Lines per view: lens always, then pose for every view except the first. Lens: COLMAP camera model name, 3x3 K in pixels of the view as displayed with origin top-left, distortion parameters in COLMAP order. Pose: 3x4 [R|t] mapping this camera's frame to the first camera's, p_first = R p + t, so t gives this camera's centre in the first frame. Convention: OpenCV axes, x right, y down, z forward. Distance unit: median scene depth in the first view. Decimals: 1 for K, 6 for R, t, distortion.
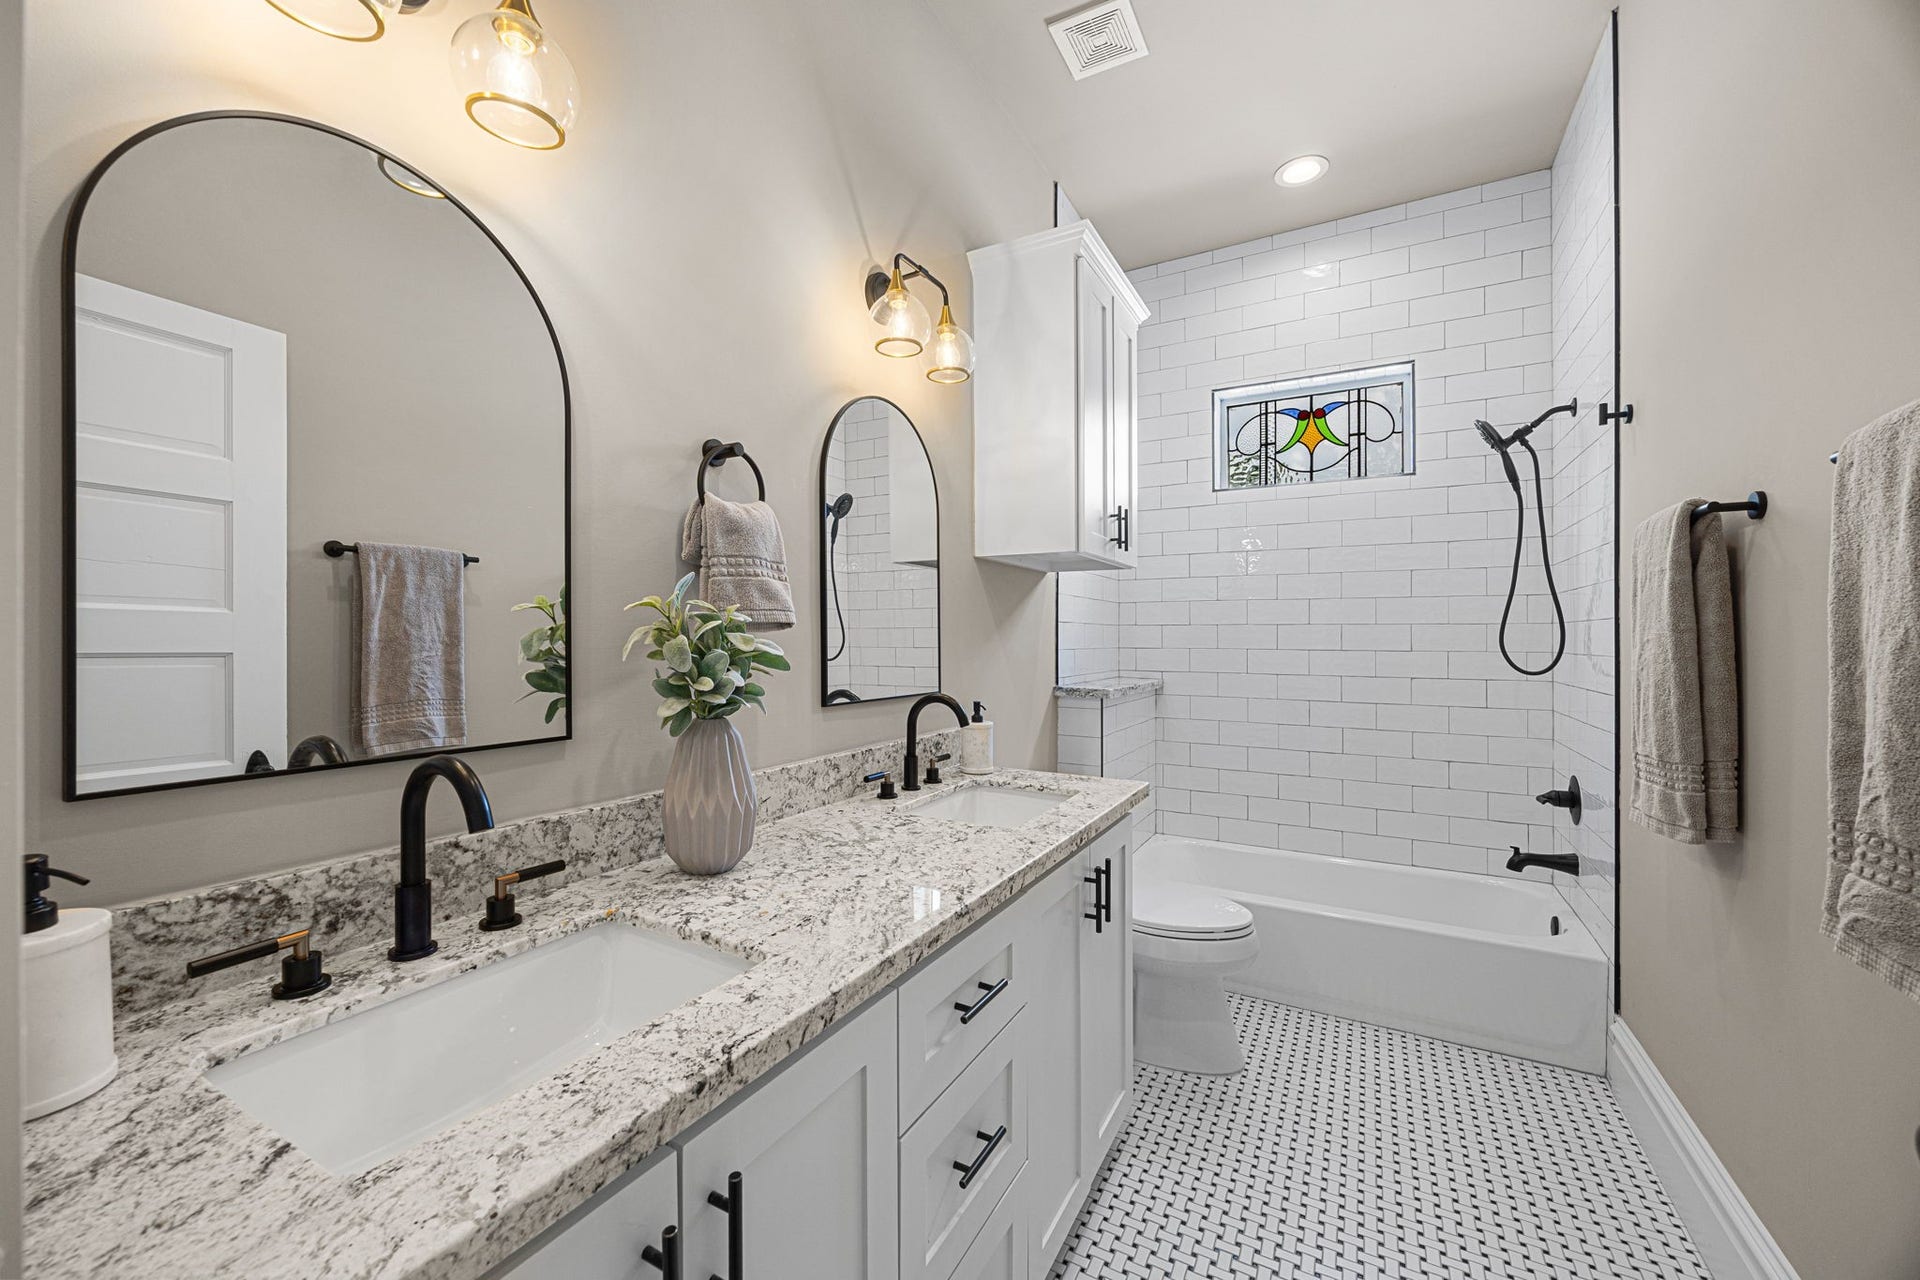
lens RADIAL K [[749.3, 0, 963.4], [0, 749.3, 638.2], [0, 0, 1]] dist [0.000406, 0.000357]
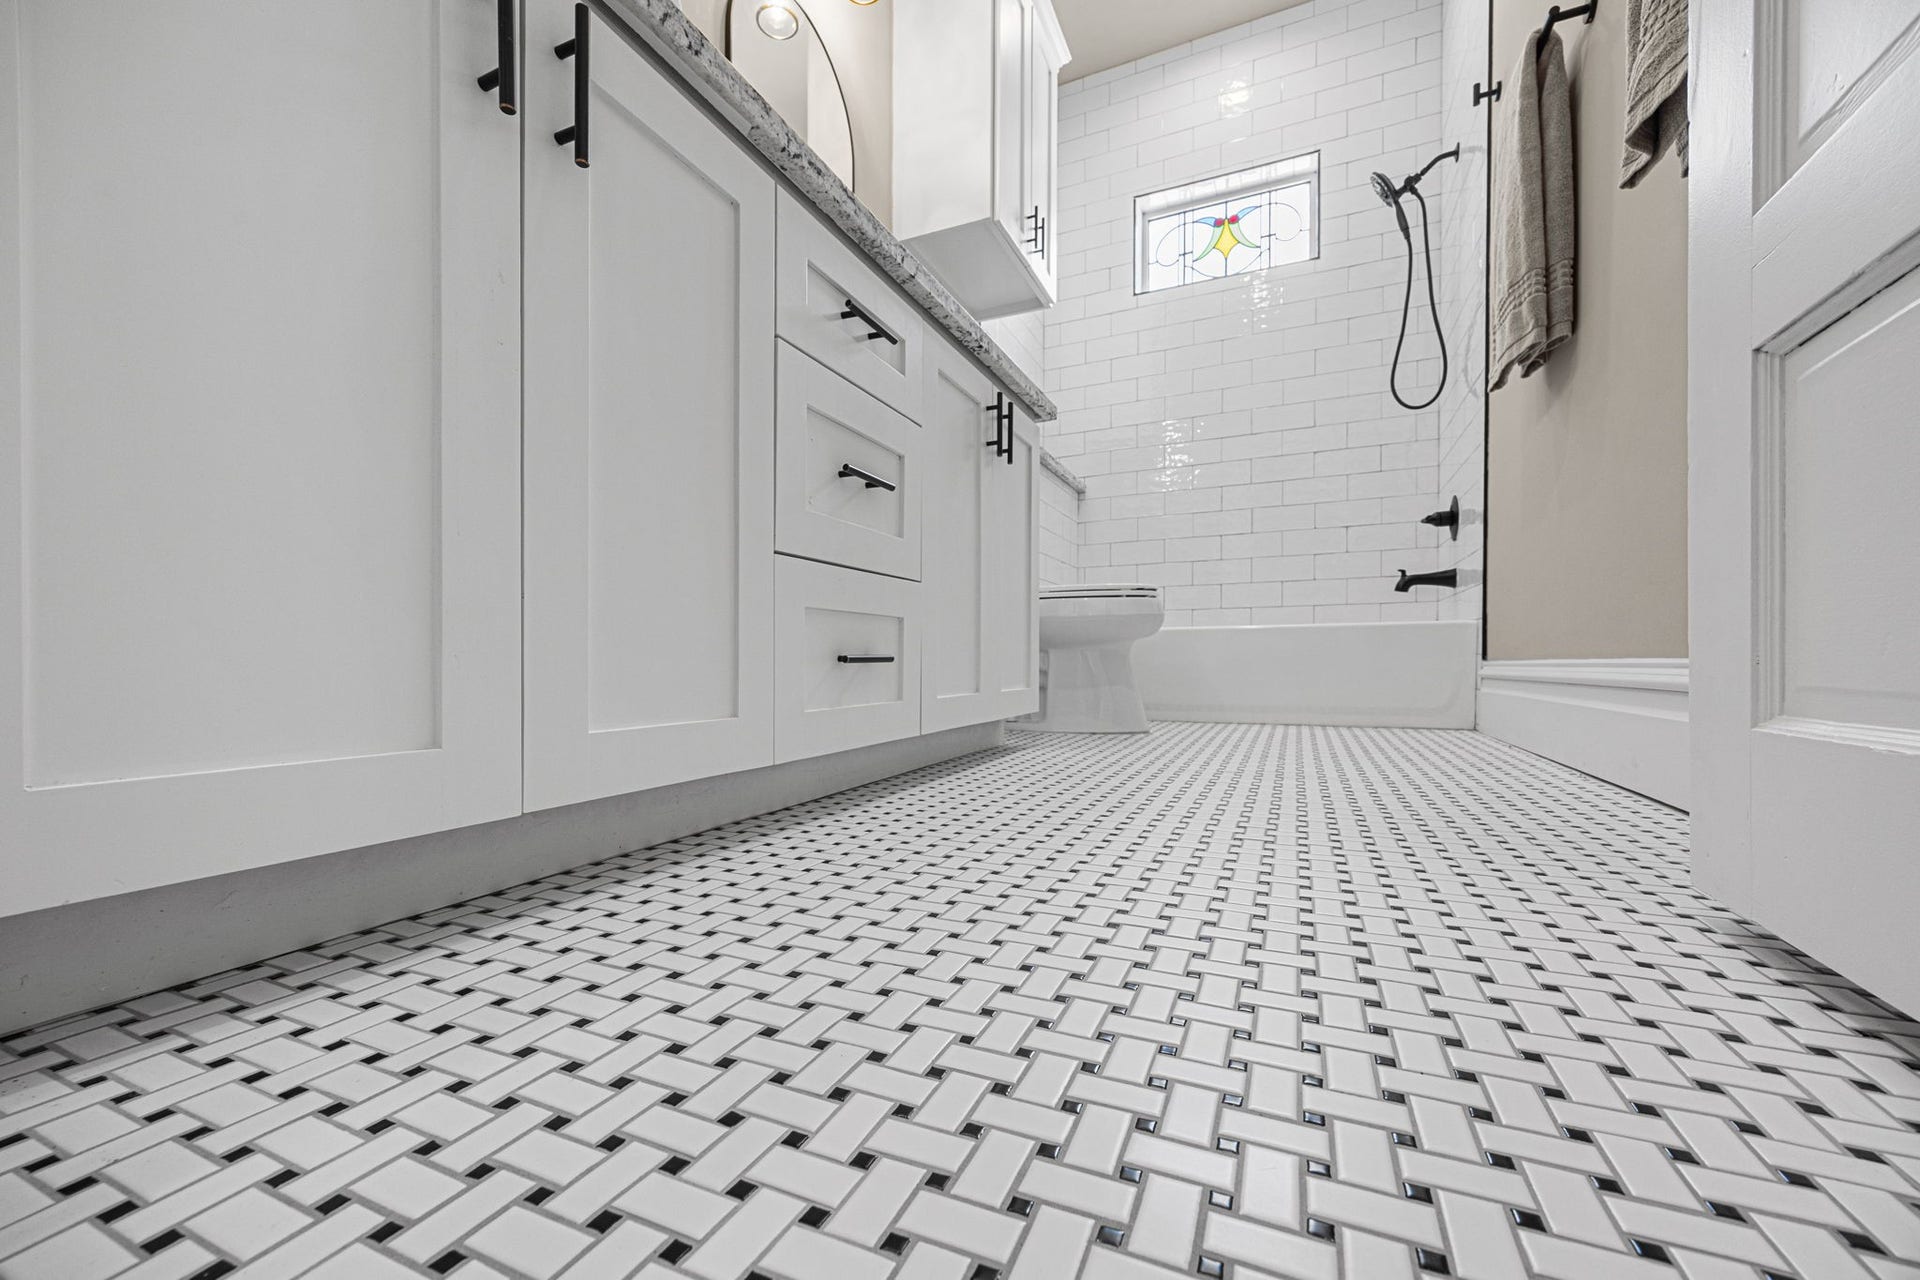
lens RADIAL K [[749.3, 0, 967.7], [0, 749.3, 653.1], [0, 0, 1]] dist [0.000406, 0.000357]
pose [[0.996669, 0.007515, 0.081205, 0.035680], [-0.007745, 0.999967, 0.002518, 0.409803], [-0.081183, -0.003138, 0.996694, -0.012542]]
